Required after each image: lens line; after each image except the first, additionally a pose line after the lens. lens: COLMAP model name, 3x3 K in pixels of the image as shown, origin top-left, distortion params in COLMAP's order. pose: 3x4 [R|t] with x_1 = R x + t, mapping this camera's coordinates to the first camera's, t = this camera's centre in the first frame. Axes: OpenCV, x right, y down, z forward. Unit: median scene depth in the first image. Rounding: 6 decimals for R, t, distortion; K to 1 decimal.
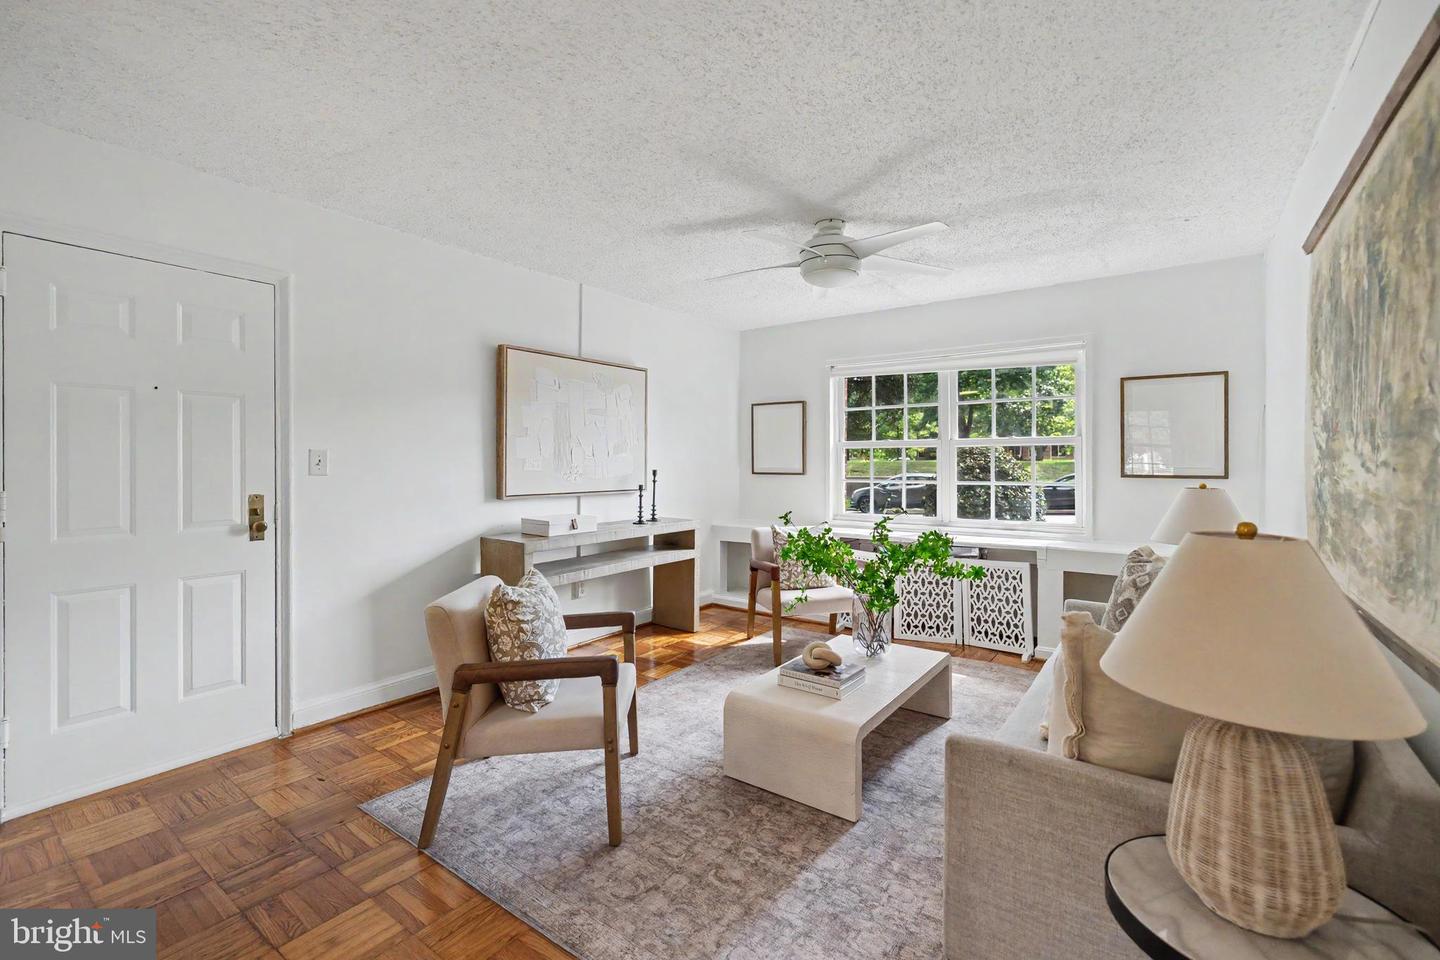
lens RADIAL K [[628.6, 0, 725.8], [0, 628.6, 470.7], [0, 0, 1]] dist [0.002042, -0.000909]
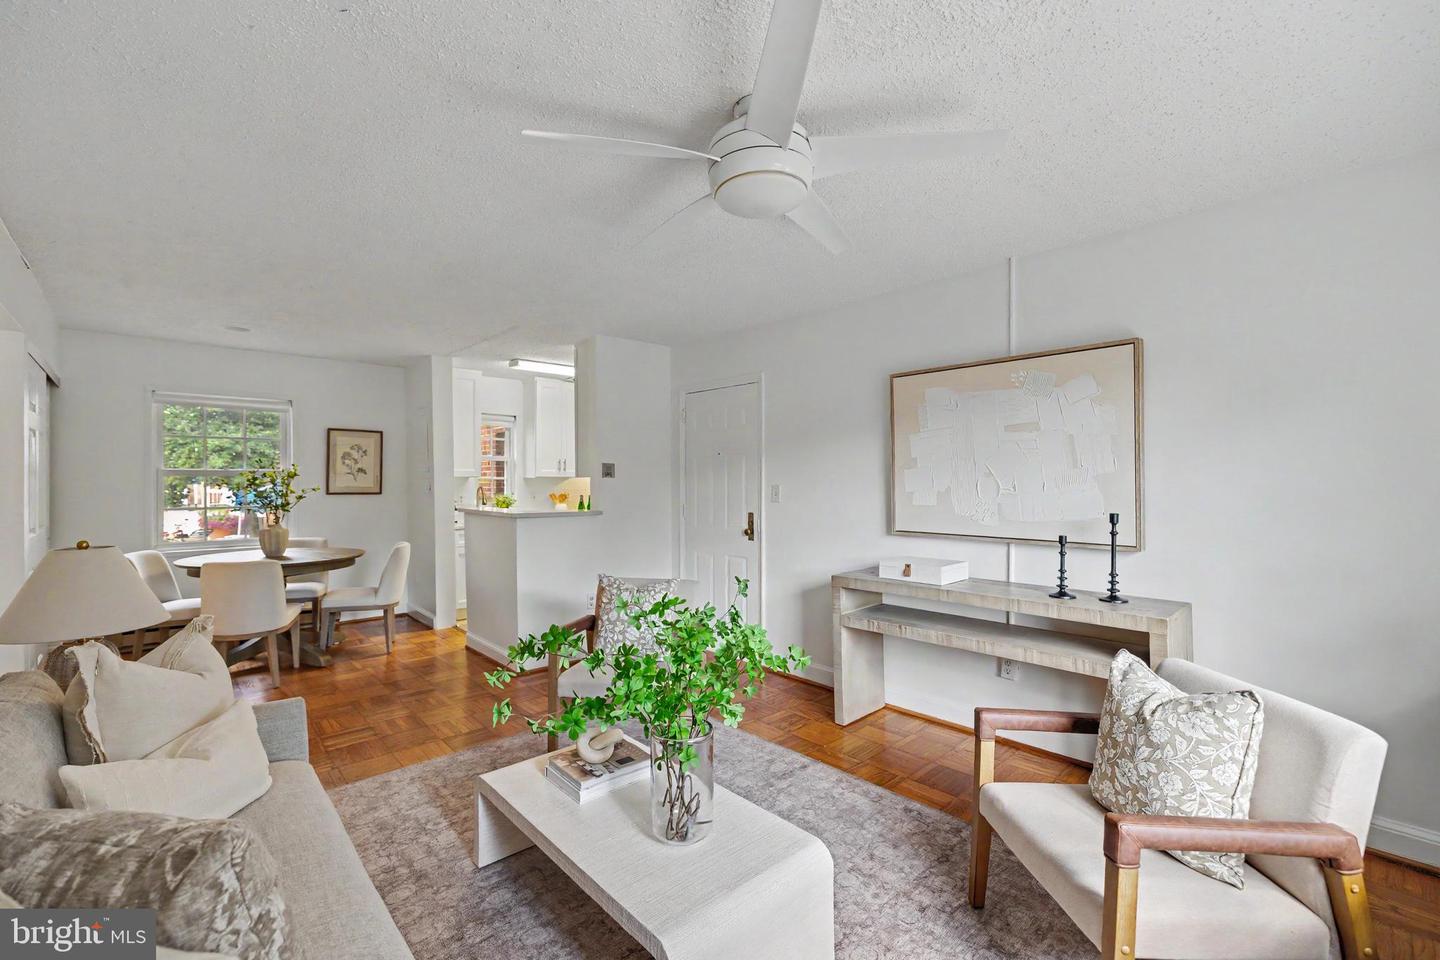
lens RADIAL K [[628.6, 0, 713.6], [0, 628.6, 486.2], [0, 0, 1]] dist [0.002042, -0.000909]
pose [[-0.217508, 0.006981, -0.976034, 0.645975], [-0.008255, 0.999926, 0.008991, -0.034321], [0.976024, 0.010012, -0.217434, 0.928142]]
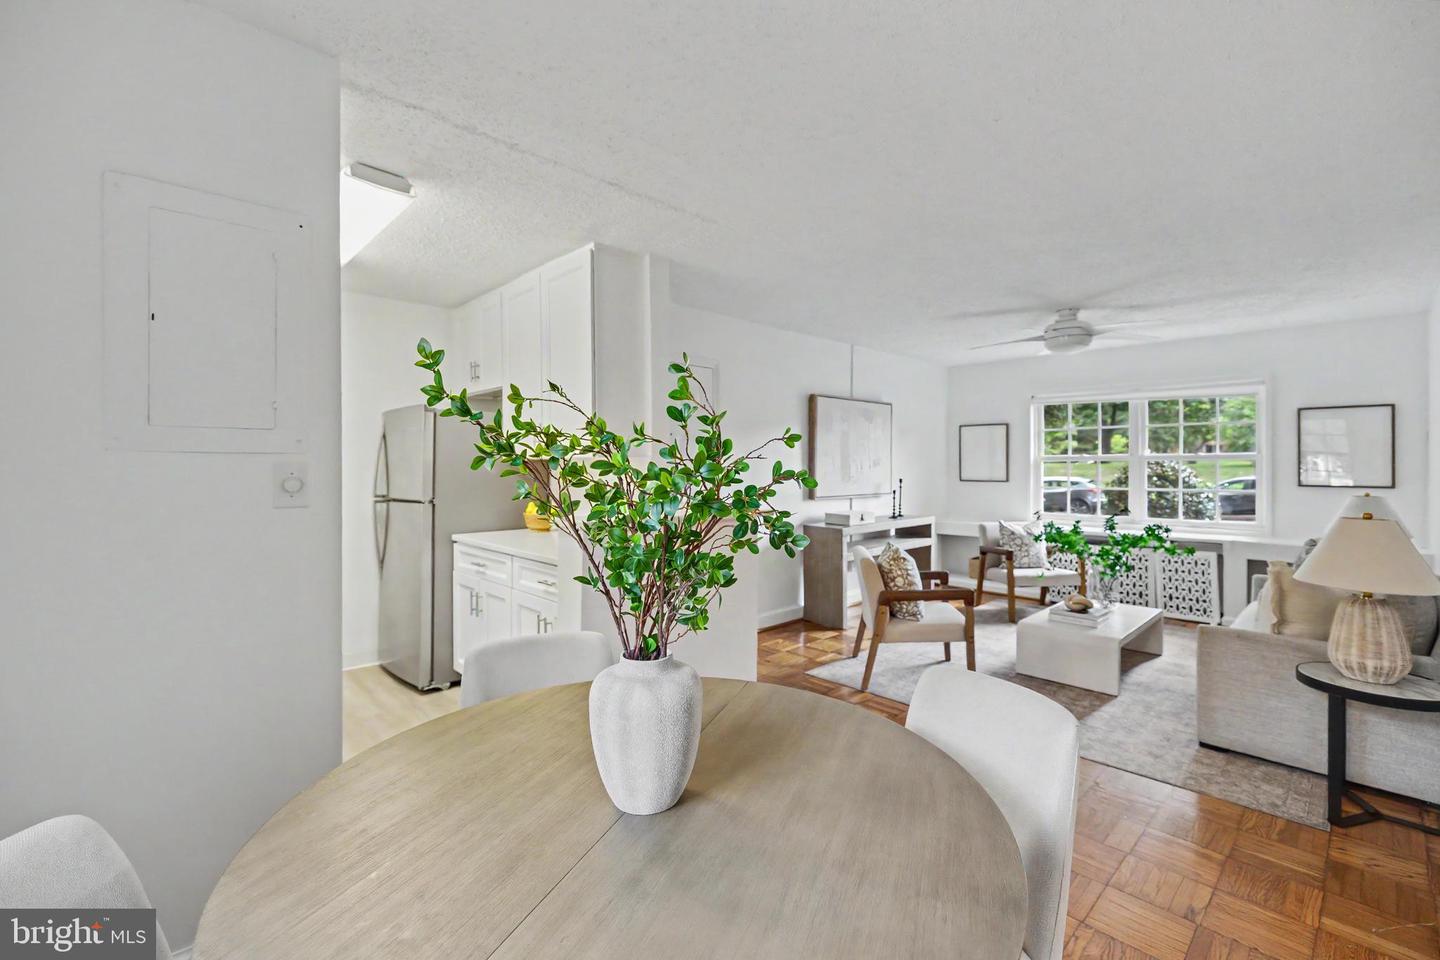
lens RADIAL K [[628.6, 0, 721.0], [0, 628.6, 470.8], [0, 0, 1]] dist [0.002042, -0.000909]
pose [[0.984705, 0.001404, -0.174224, -0.311103], [-0.001979, 0.999993, -0.003125, -0.016431], [0.174218, 0.003422, 0.984701, -0.475254]]
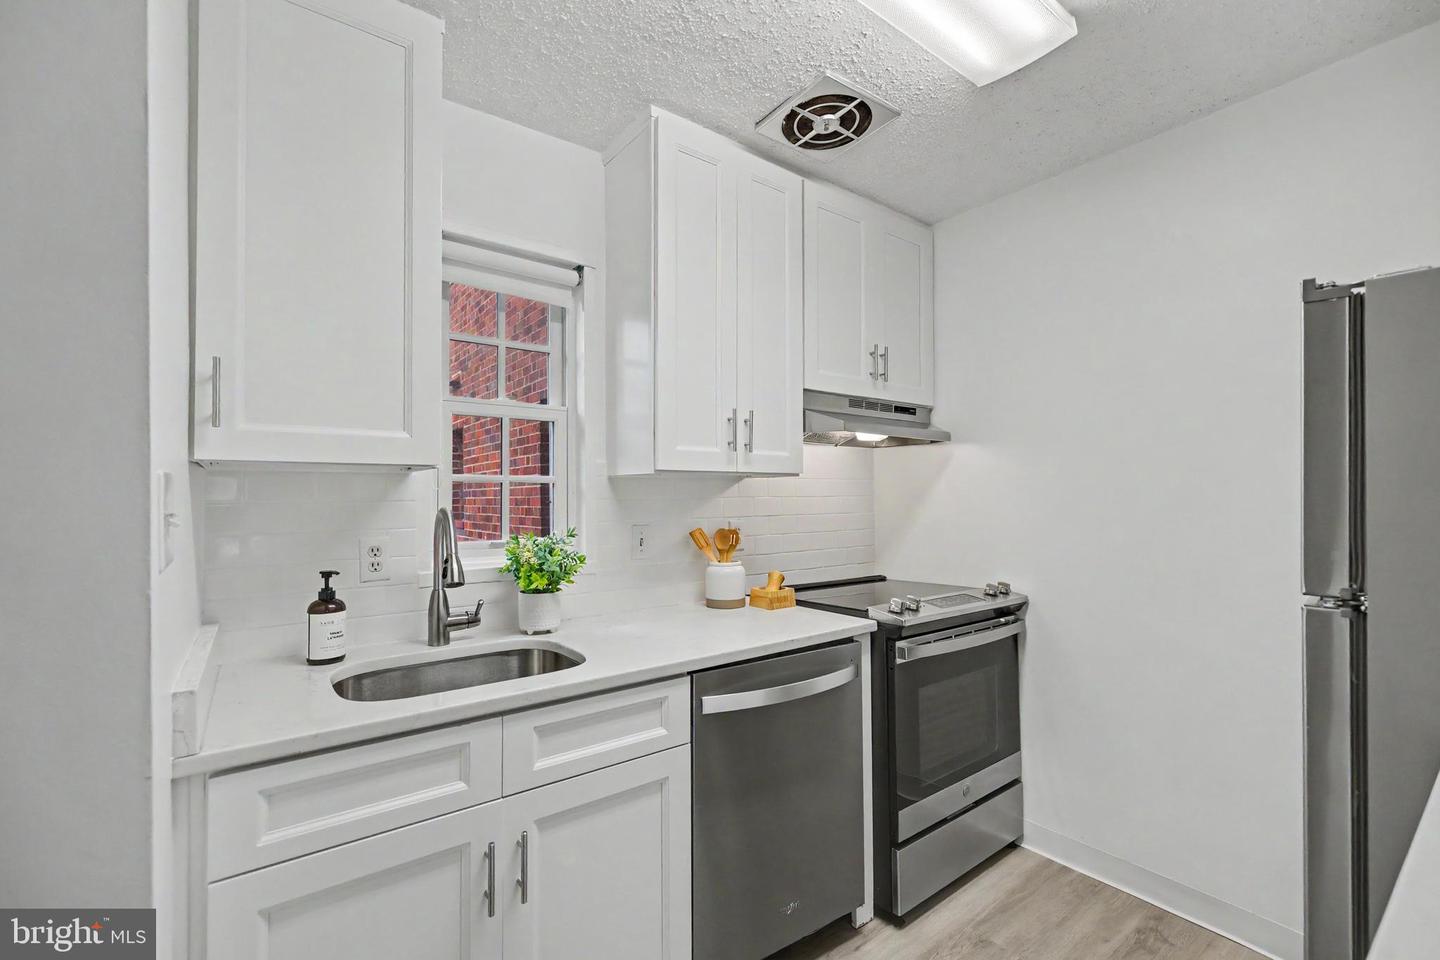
lens RADIAL K [[628.6, 0, 711.7], [0, 628.6, 492.7], [0, 0, 1]] dist [0.002042, -0.000909]
pose [[-0.286454, -0.018406, -0.957917, -0.564346], [0.003213, 0.999791, -0.020171, -0.013725], [0.958089, -0.008856, -0.286335, 0.207998]]
